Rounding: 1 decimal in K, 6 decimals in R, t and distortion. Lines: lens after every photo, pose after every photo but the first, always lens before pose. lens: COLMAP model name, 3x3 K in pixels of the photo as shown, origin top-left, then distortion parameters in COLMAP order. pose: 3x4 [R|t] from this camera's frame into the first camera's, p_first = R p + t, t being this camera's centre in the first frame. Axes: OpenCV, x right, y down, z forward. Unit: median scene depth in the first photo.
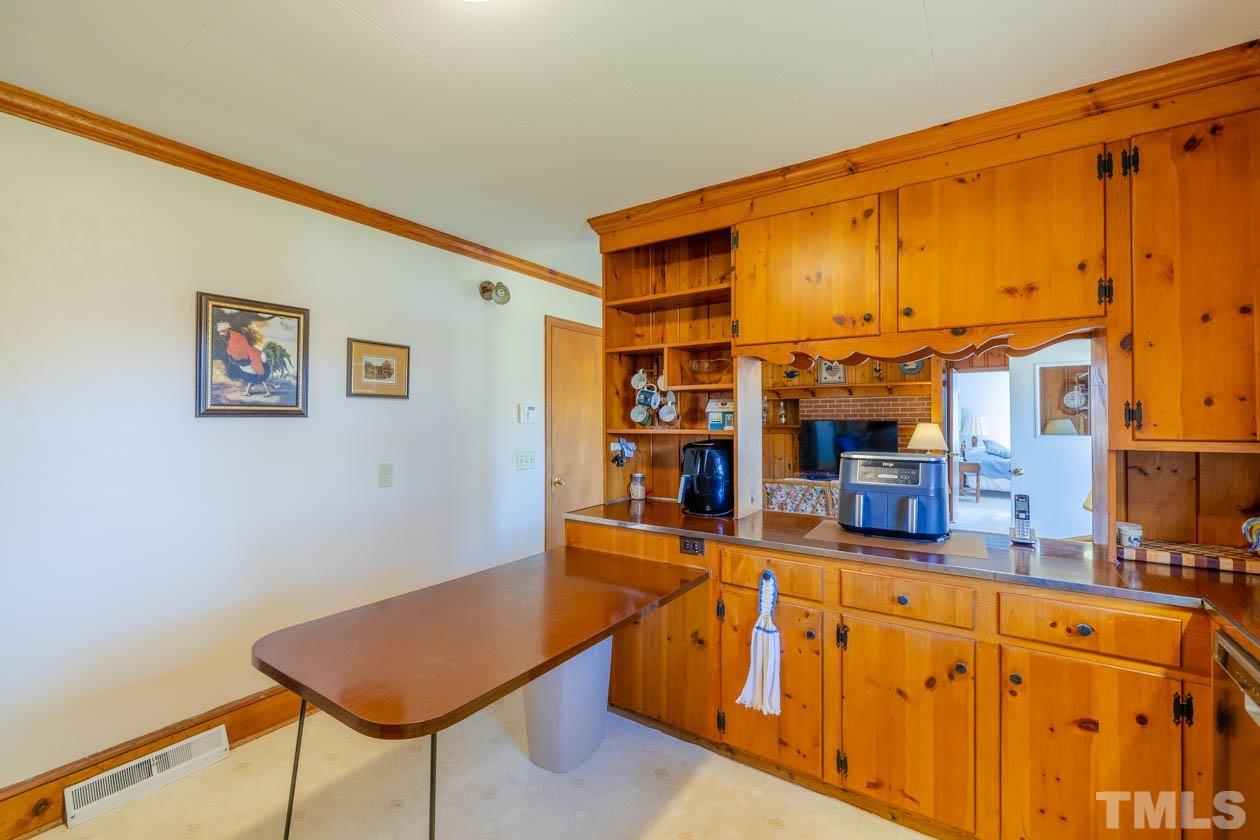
lens RADIAL K [[534.2, 0, 624.3], [0, 534.2, 417.6], [0, 0, 1]] dist [-0.001682, 0.000326]
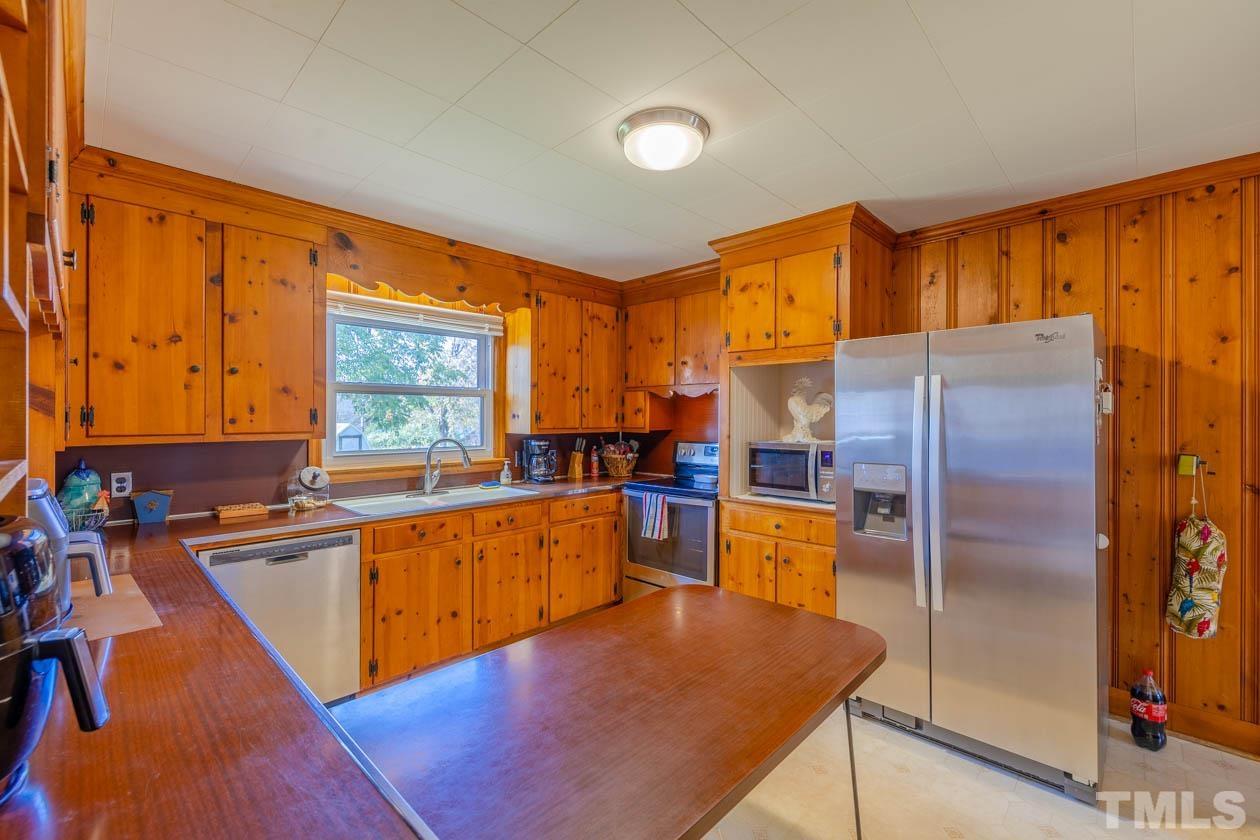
lens RADIAL K [[534.2, 0, 621.2], [0, 534.2, 416.6], [0, 0, 1]] dist [-0.001682, 0.000326]
pose [[-0.984900, 0.000319, 0.173125, -0.072735], [-0.000361, 0.999992, -0.003897, -0.000245], [-0.173125, -0.003901, -0.984892, 0.442590]]
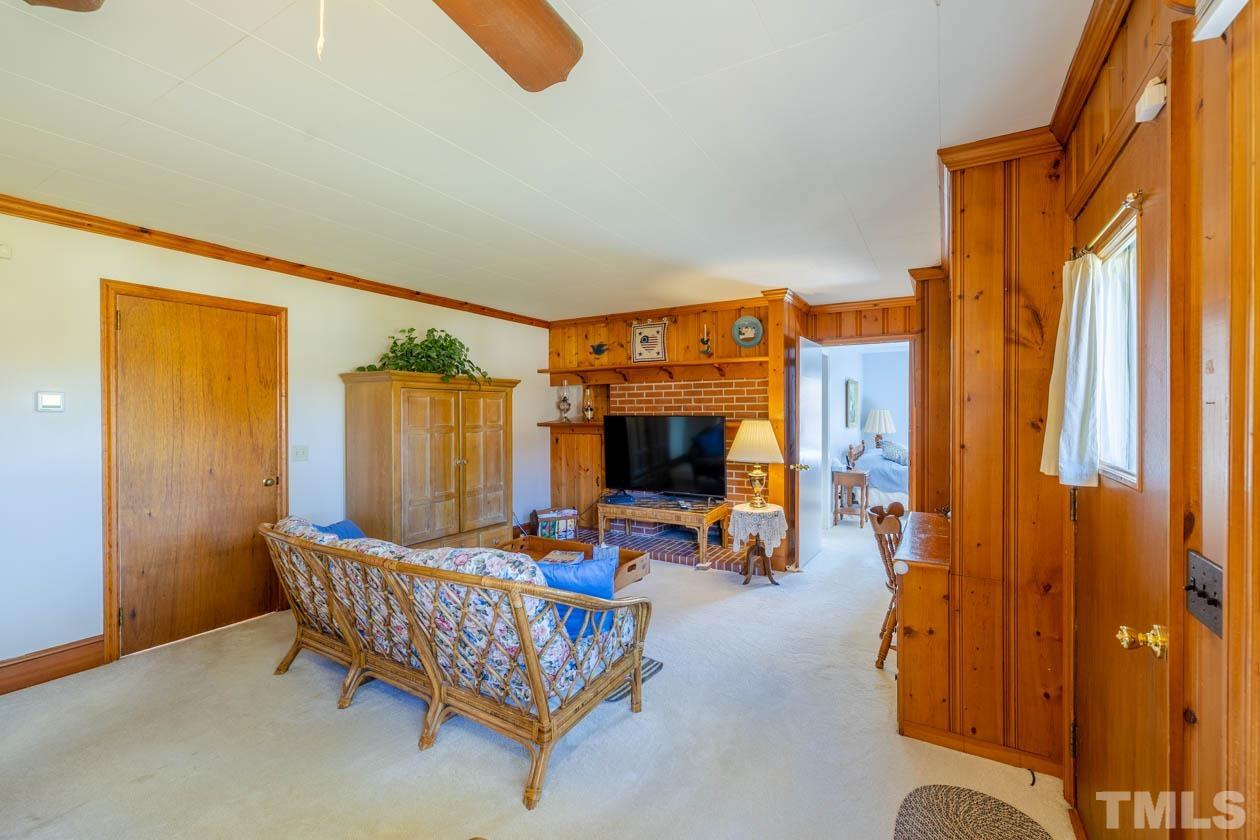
lens RADIAL K [[534.2, 0, 636.4], [0, 534.2, 417.5], [0, 0, 1]] dist [-0.001682, 0.000326]
pose [[0.997075, -0.001513, 0.076412, 0.364701], [0.000578, 0.999925, 0.012264, -0.000723], [-0.076425, -0.012184, 0.997001, 0.361835]]
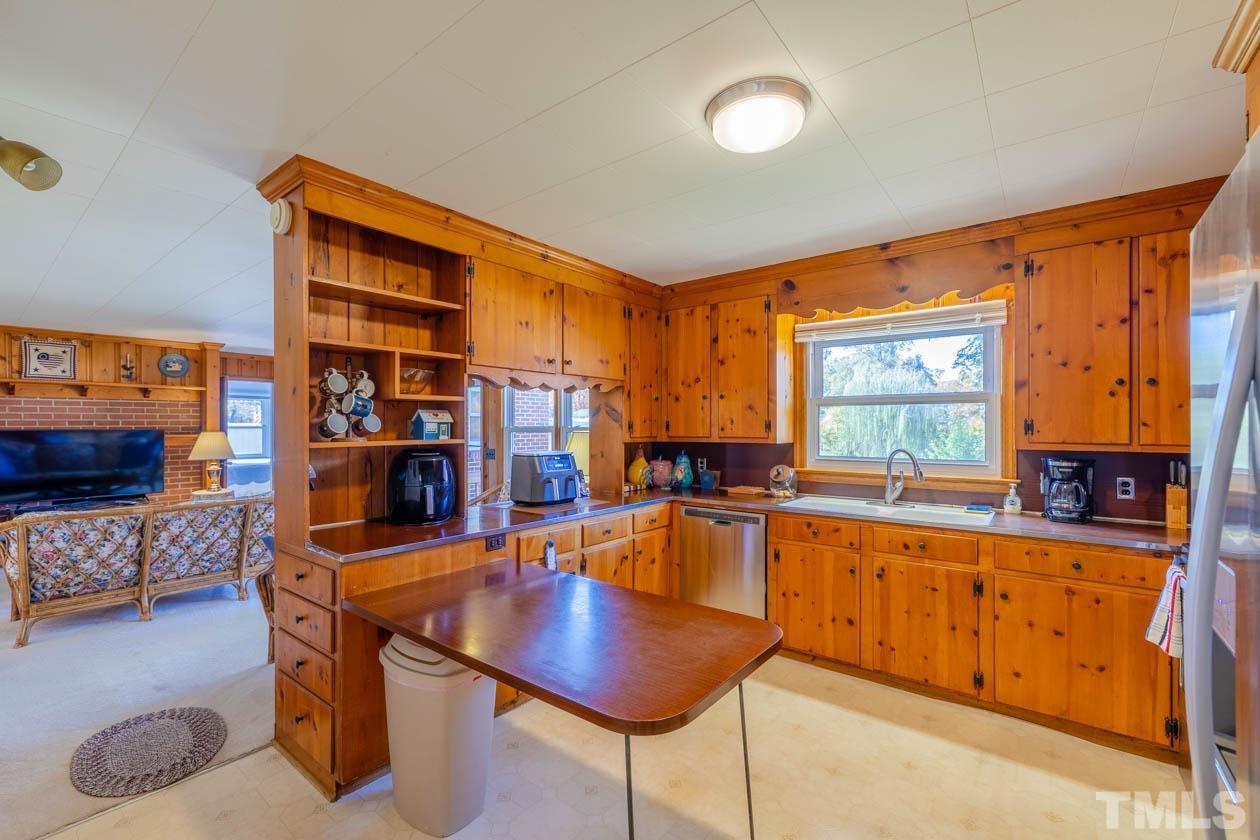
lens RADIAL K [[534.2, 0, 623.3], [0, 534.2, 424.1], [0, 0, 1]] dist [-0.001682, 0.000326]
pose [[0.072381, 0.004095, 0.997369, -0.305370], [-0.002411, 0.999989, -0.003931, -0.001460], [-0.997374, -0.002121, 0.072390, 0.203704]]
